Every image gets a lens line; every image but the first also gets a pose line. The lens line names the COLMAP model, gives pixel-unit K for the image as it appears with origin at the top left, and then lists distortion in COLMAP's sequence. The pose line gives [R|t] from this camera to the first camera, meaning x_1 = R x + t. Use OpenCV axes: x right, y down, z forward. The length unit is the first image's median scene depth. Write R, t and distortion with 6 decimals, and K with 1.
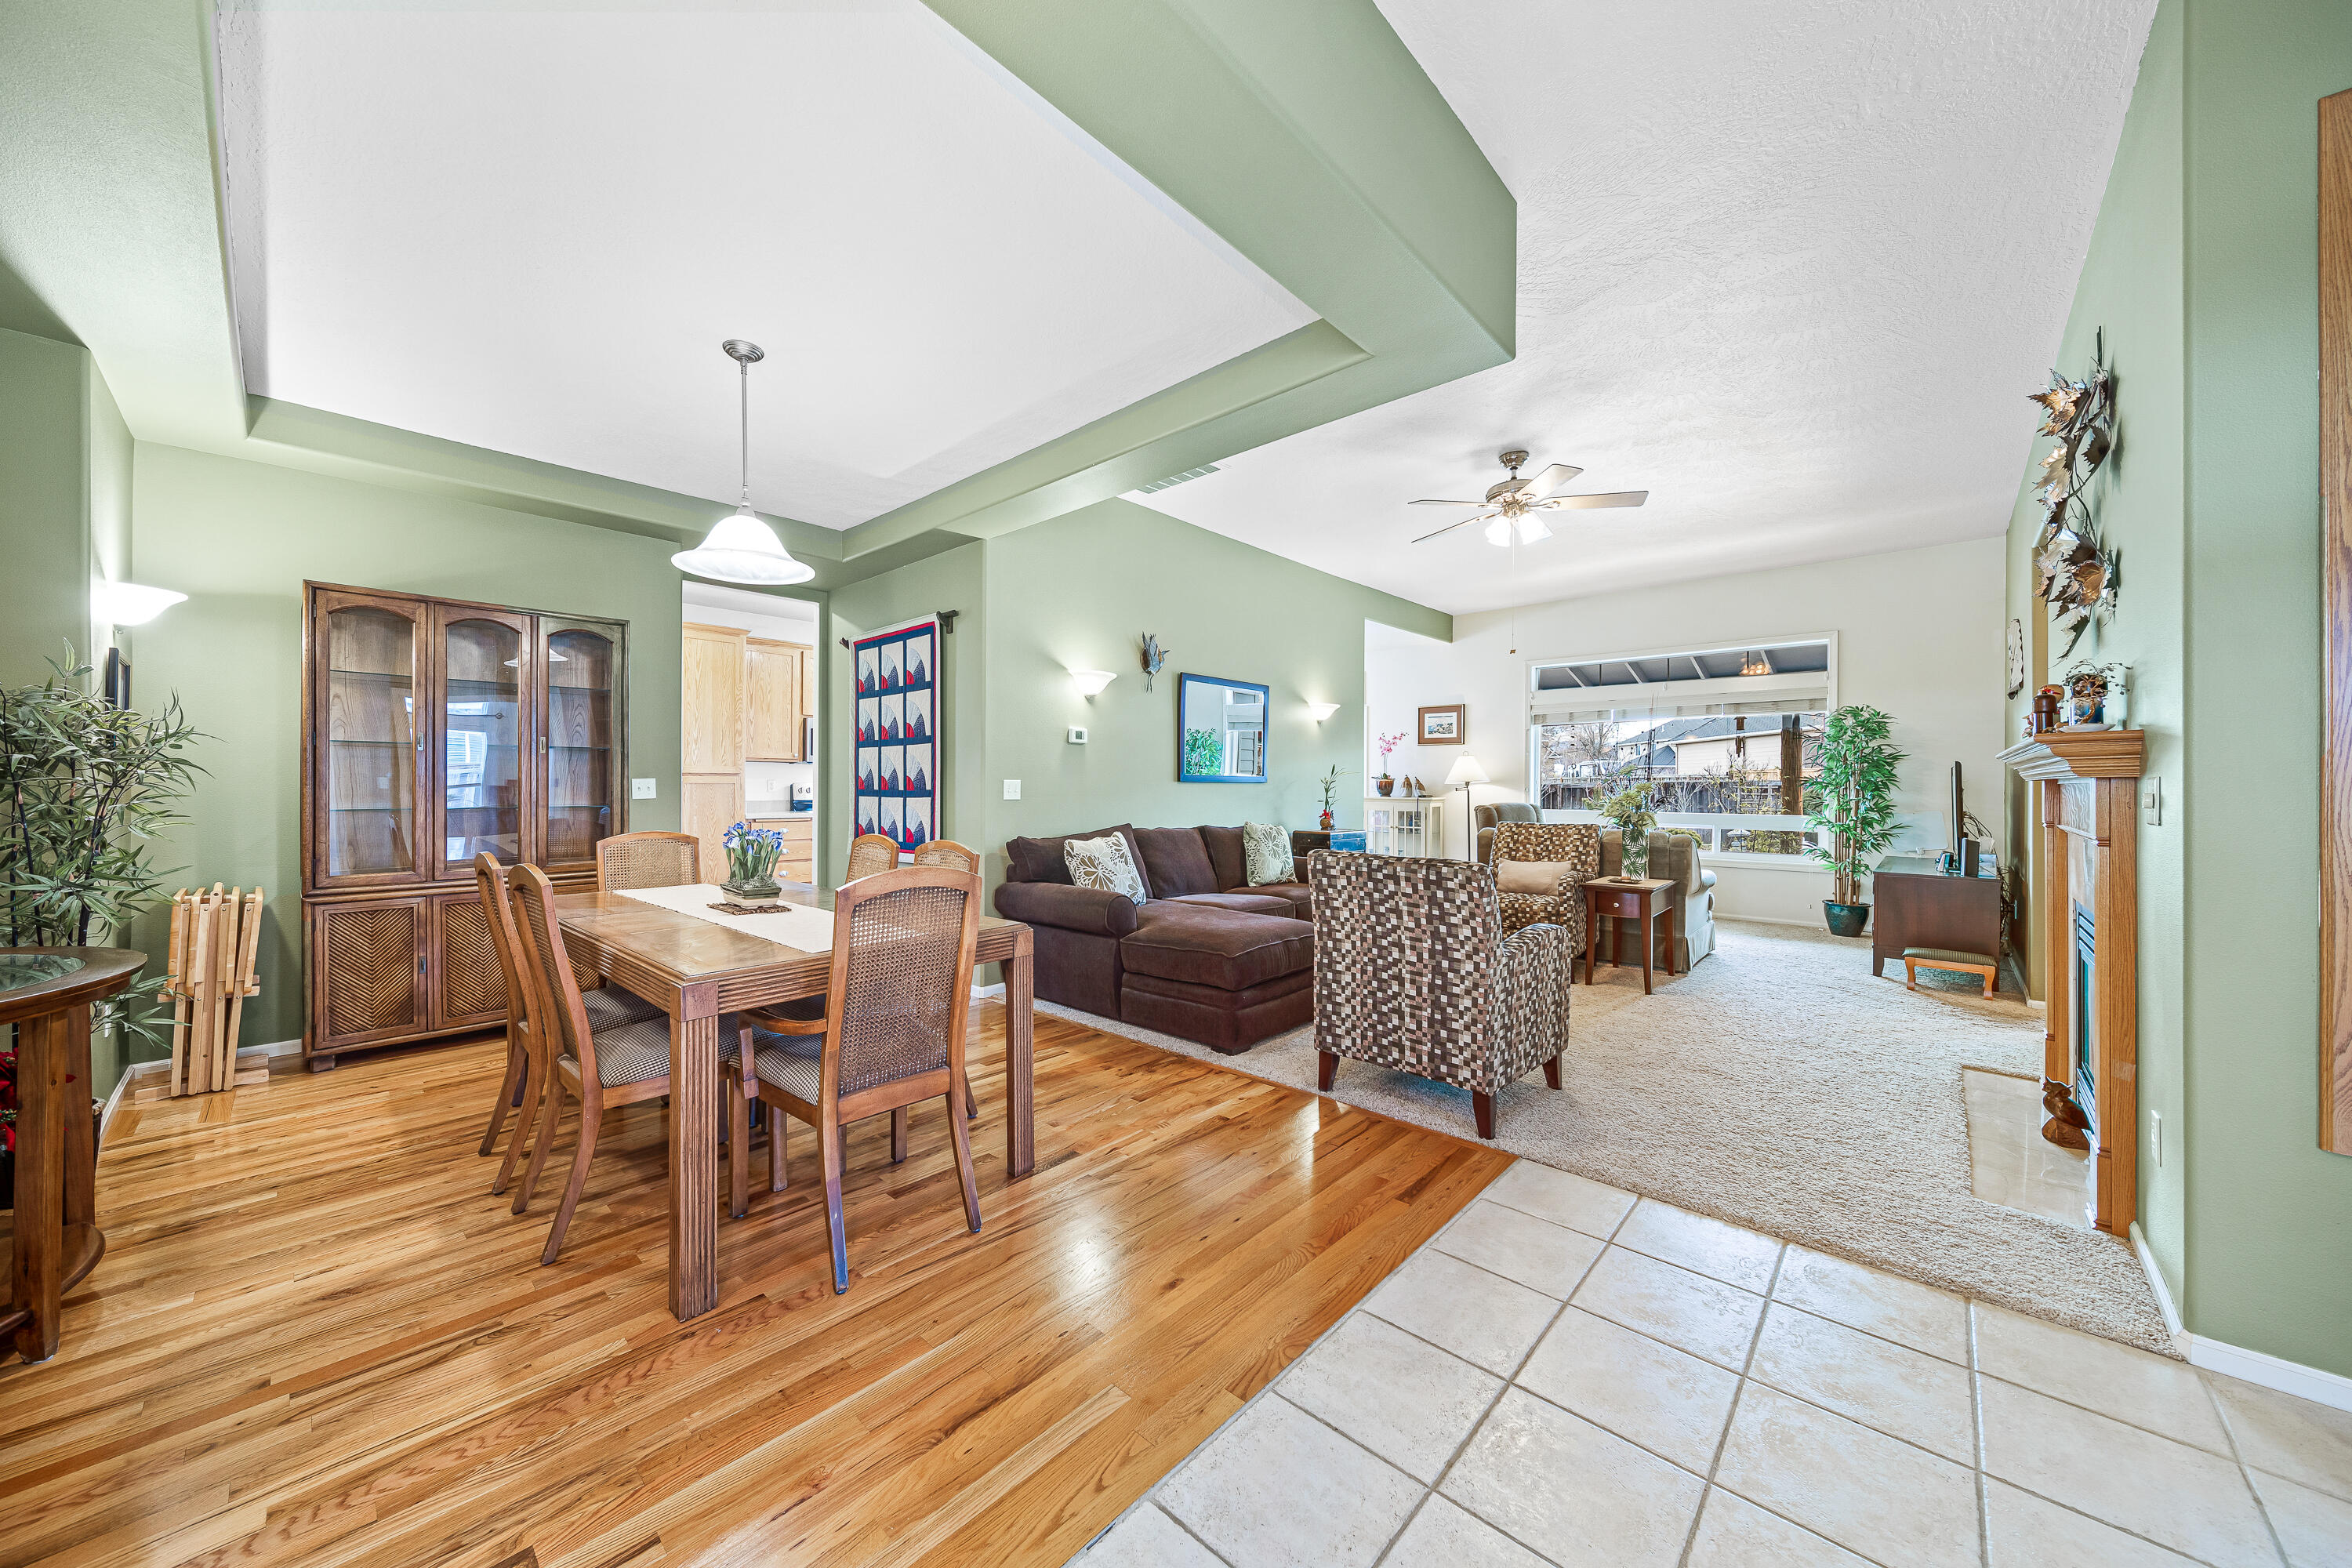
lens RADIAL K [[830.6, 0, 1177.7], [0, 830.6, 777.9], [0, 0, 1]] dist [0.000930, -0.001113]
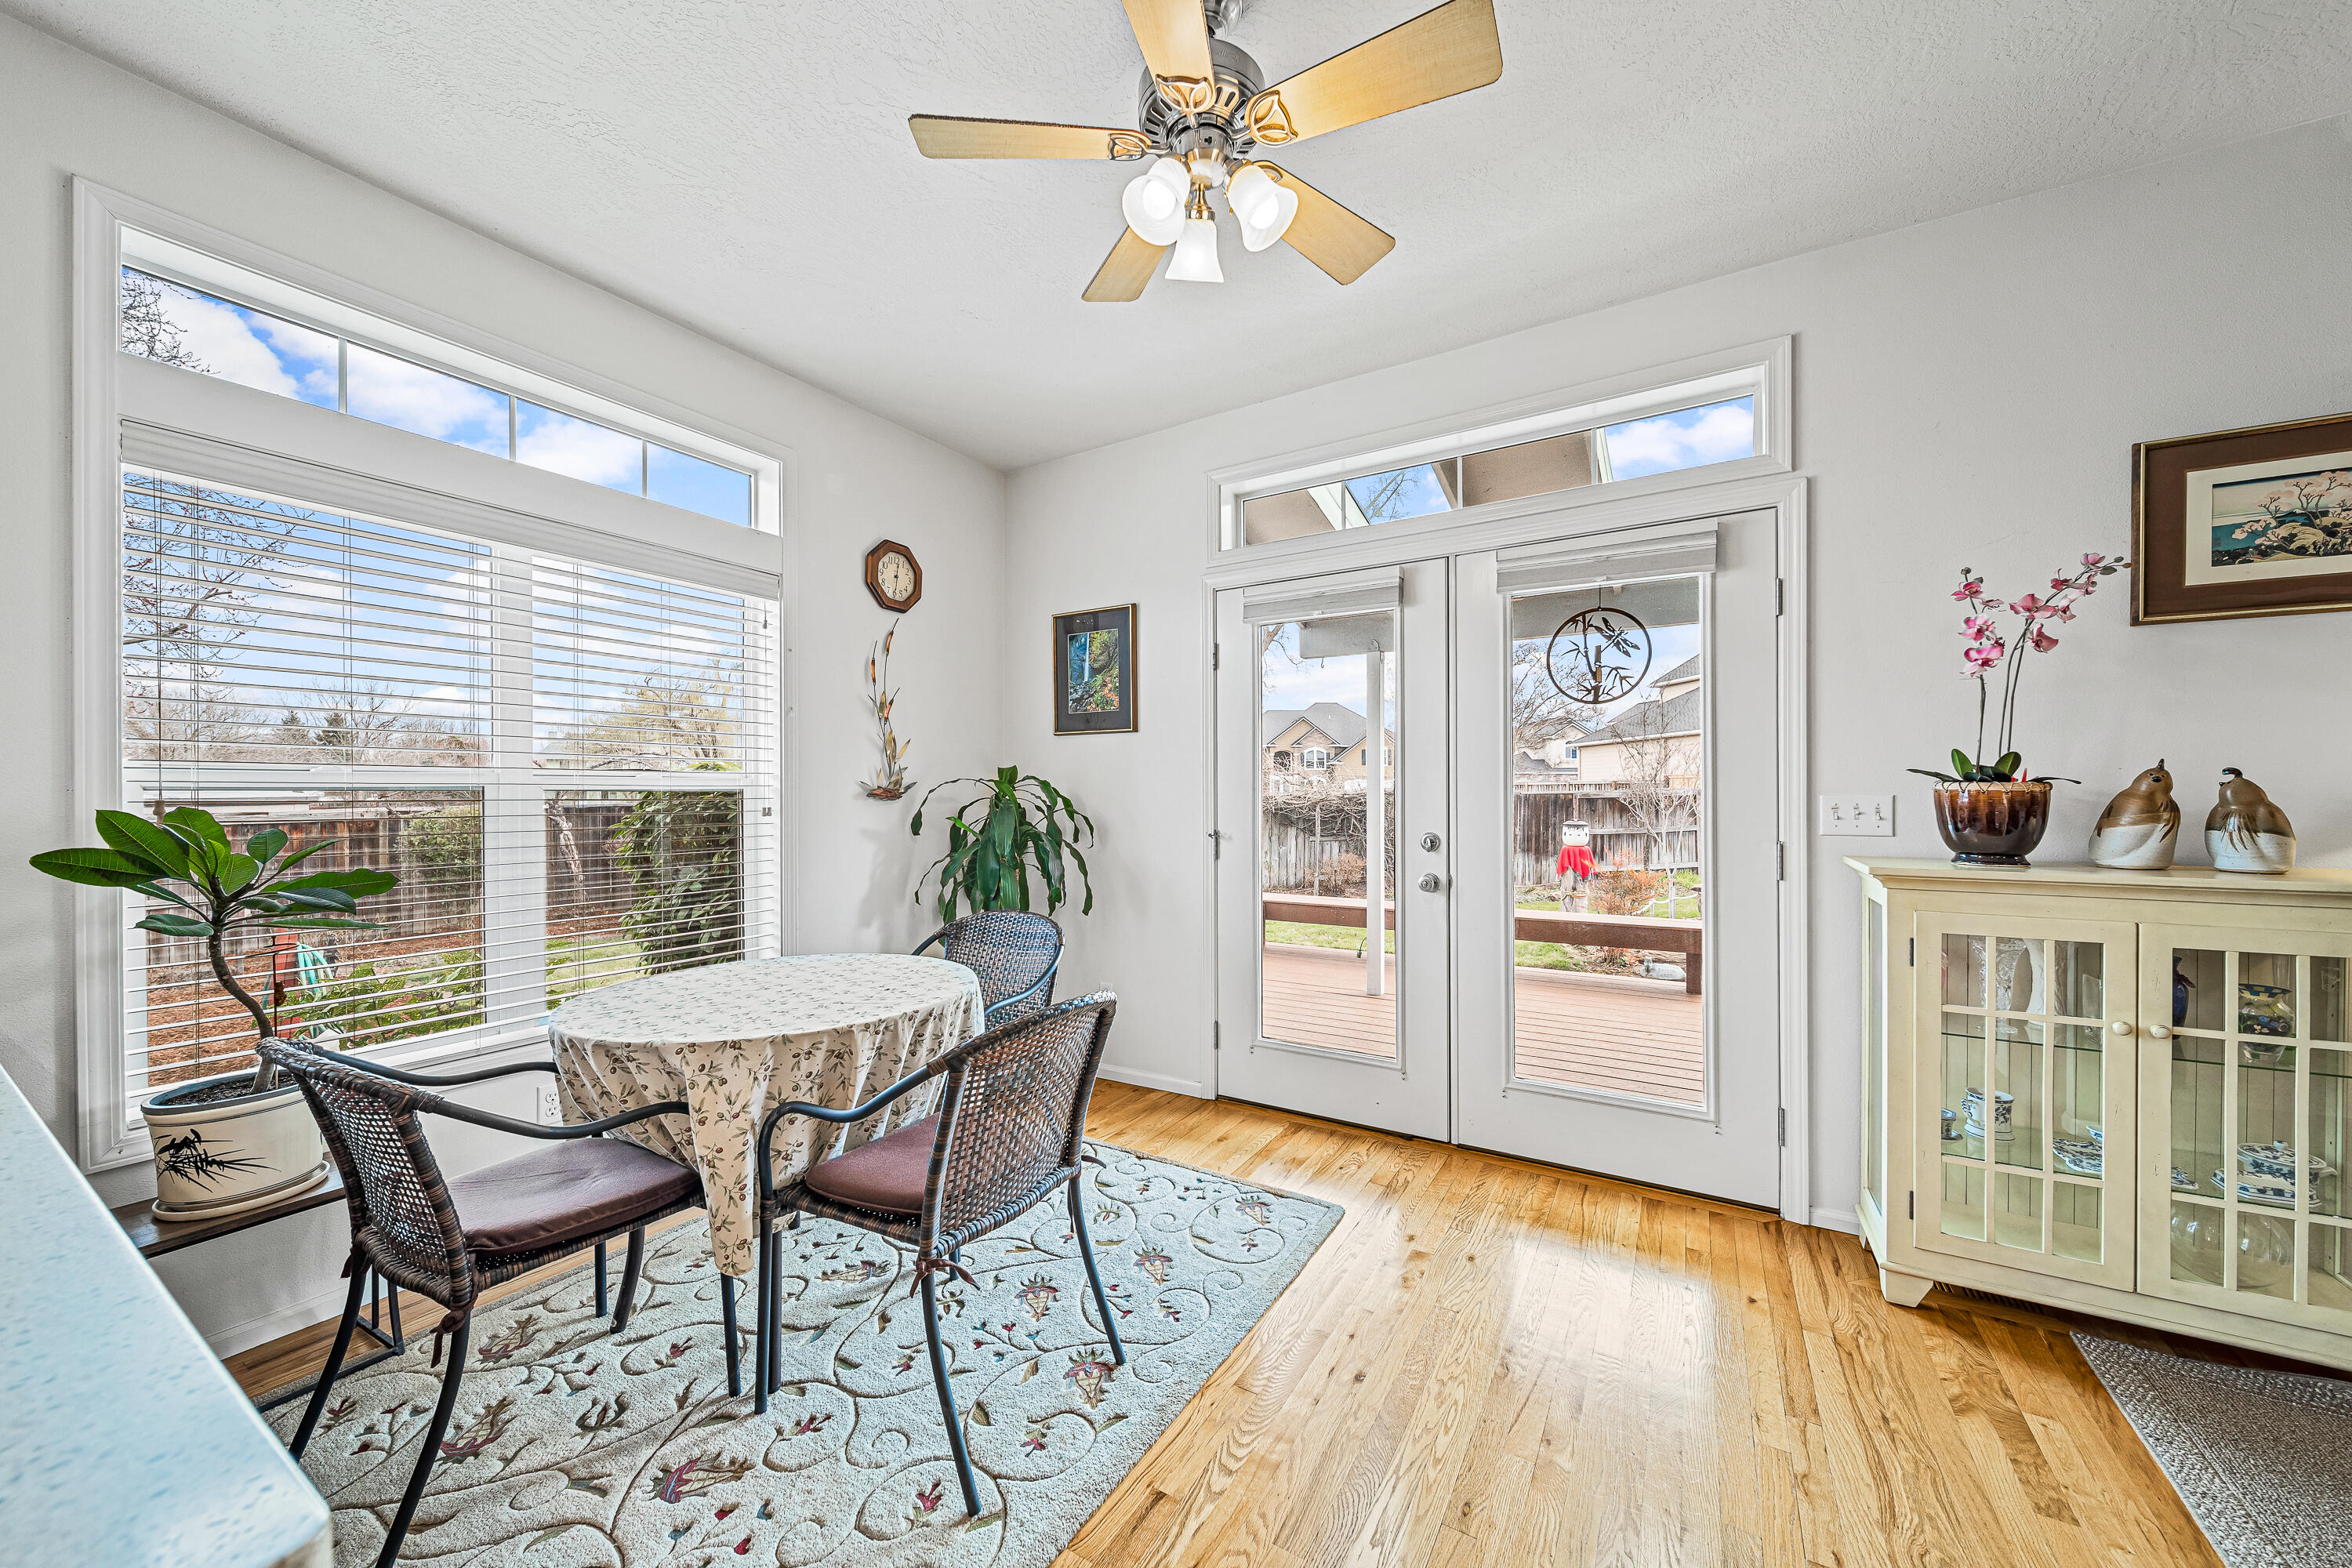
lens RADIAL K [[830.6, 0, 1199.2], [0, 830.6, 794.6], [0, 0, 1]] dist [0.000930, -0.001113]
pose [[0.977788, -0.010957, 0.209309, 0.009071], [0.008410, 0.999879, 0.013058, 0.000946], [-0.209427, -0.011008, 0.977762, 1.385718]]
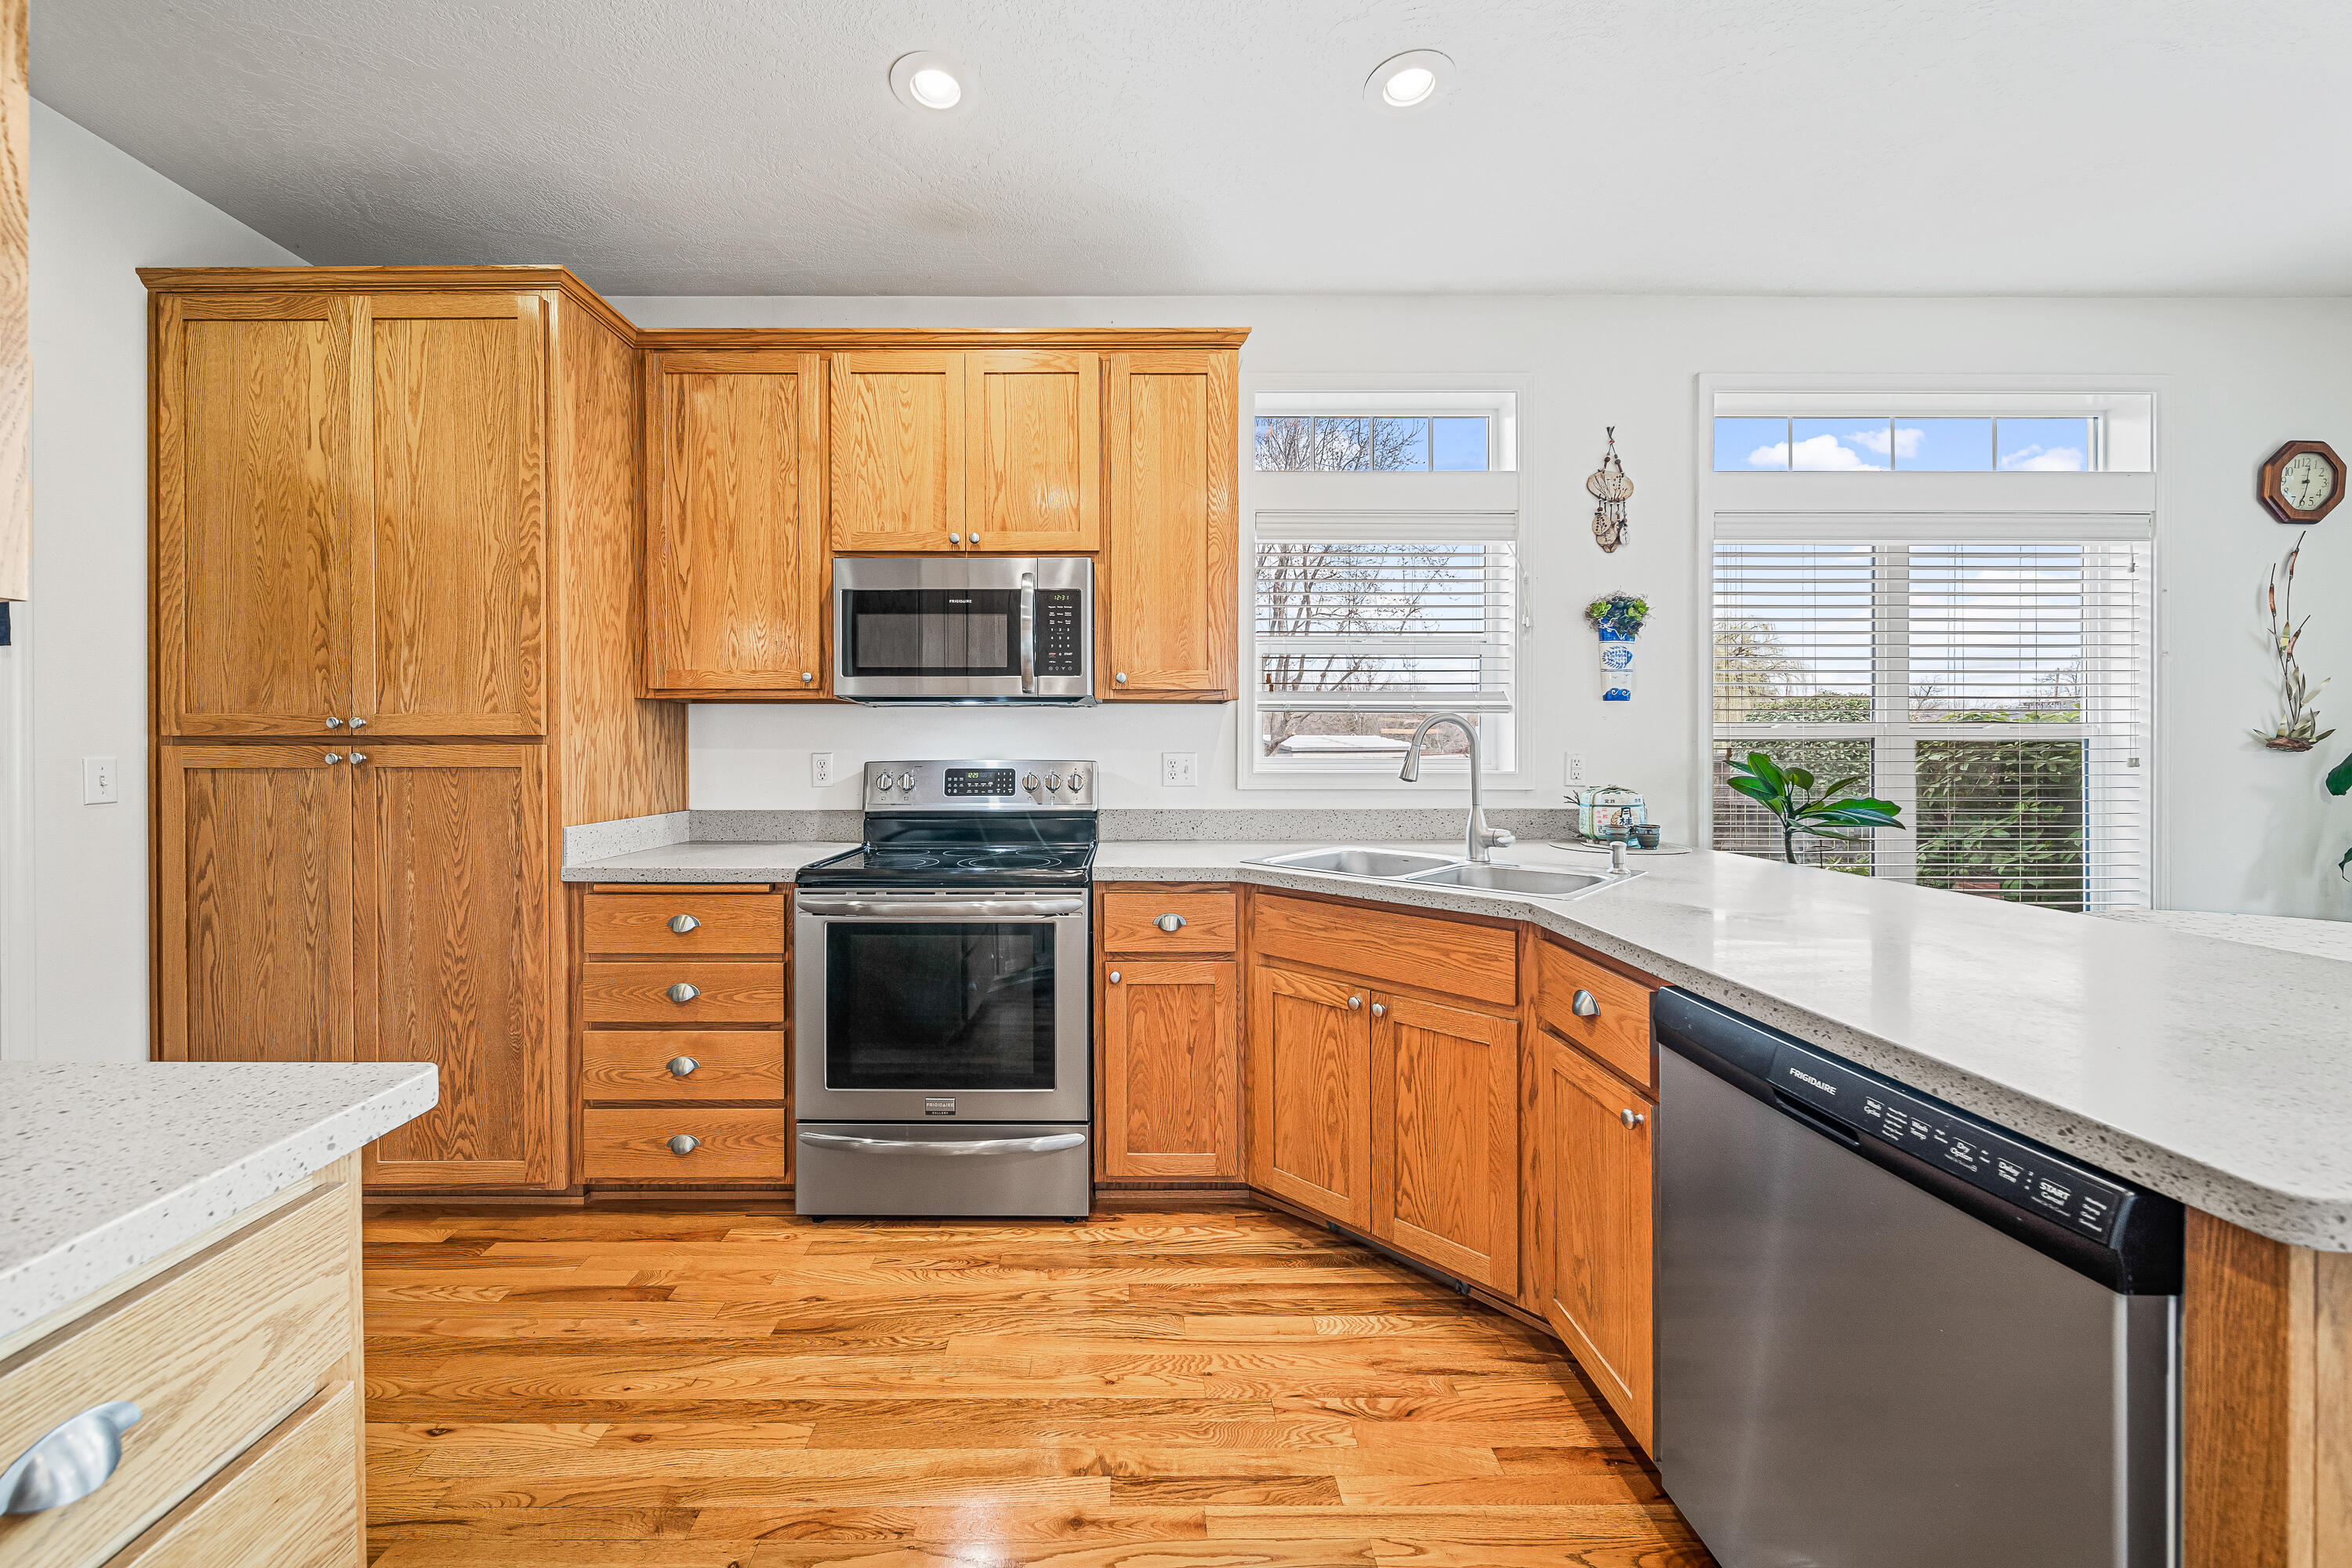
lens RADIAL K [[830.6, 0, 1107.7], [0, 830.6, 755.1], [0, 0, 1]] dist [0.000930, -0.001113]
pose [[0.683478, -0.004855, -0.729955, -0.203775], [0.015704, 0.999844, 0.008054, -0.001937], [0.729802, -0.016968, 0.683448, 1.158119]]
